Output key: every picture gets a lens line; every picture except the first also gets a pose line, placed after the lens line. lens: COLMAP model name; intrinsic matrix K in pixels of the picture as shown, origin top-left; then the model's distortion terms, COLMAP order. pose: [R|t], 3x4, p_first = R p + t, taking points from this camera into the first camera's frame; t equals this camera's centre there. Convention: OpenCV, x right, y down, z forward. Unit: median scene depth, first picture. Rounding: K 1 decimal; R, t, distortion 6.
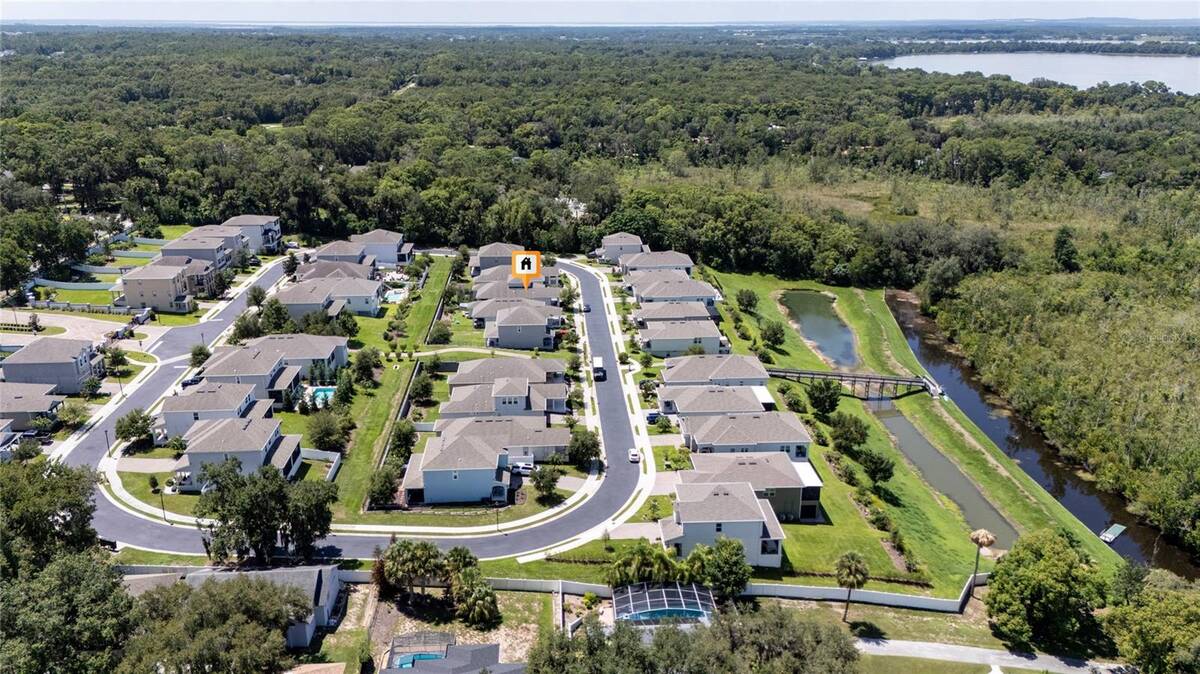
lens RADIAL K [[919.8, 0, 583.9], [0, 919.8, 337.8], [0, 0, 1]] dist [0.082338, -0.096299]
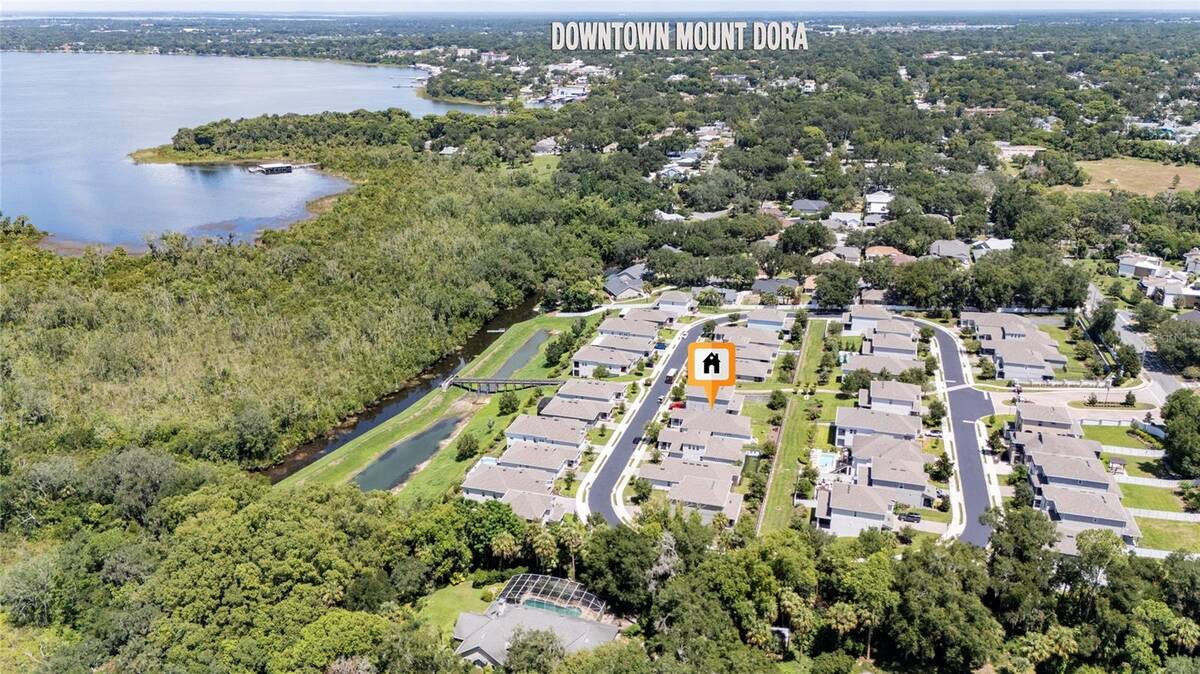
lens RADIAL K [[893.9, 0, 600.0], [0, 893.9, 337.0], [0, 0, 1]] dist [0.077386, -0.091075]
pose [[-0.945625, -0.108306, 0.306699, -0.212242], [0.107180, 0.786510, 0.608206, -0.617755], [-0.307094, 0.608007, -0.732135, 1.392031]]
